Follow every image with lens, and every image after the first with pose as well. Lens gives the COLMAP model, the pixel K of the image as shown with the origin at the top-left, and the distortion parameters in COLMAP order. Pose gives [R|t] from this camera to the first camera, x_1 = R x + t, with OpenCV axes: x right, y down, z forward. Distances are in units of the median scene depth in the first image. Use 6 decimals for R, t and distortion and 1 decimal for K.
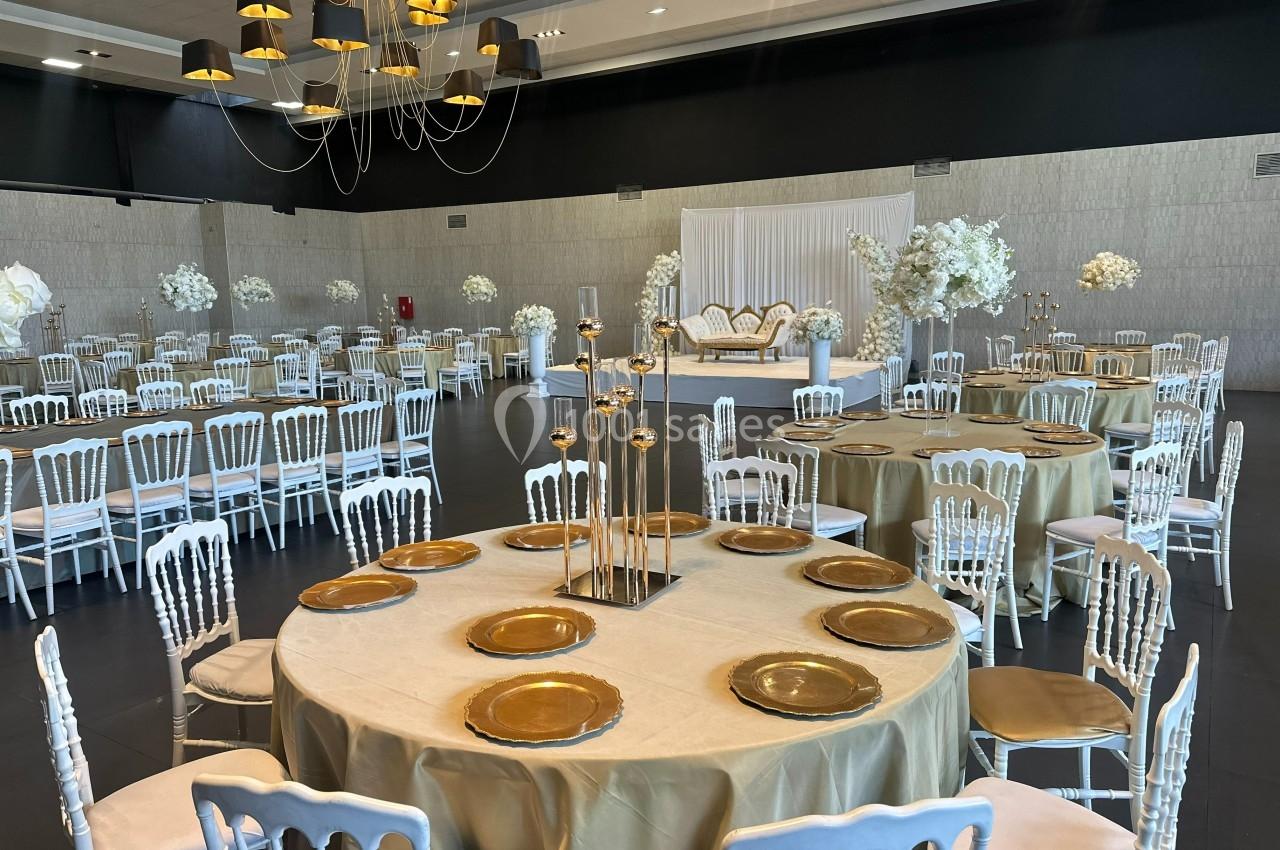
lens RADIAL K [[901.2, 0, 631.4], [0, 901.2, 434.6], [0, 0, 1]] dist [0.030271, -0.046298]
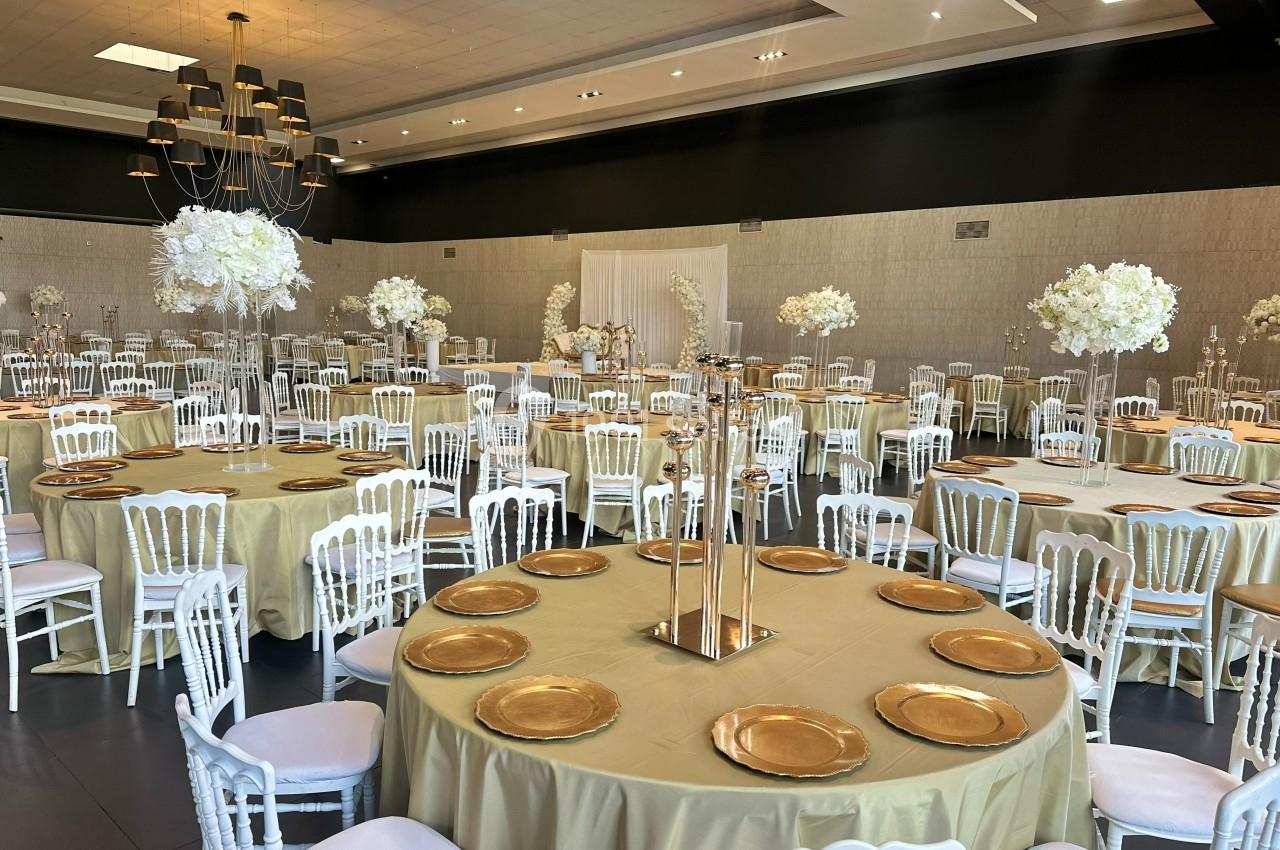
lens RADIAL K [[901.2, 0, 639.7], [0, 901.2, 426.6], [0, 0, 1]] dist [0.030271, -0.046298]
pose [[0.983864, 0.059784, -0.168632, 0.368314], [-0.065407, 0.997466, -0.027986, 0.030637], [0.166532, 0.038564, 0.985282, -0.238478]]
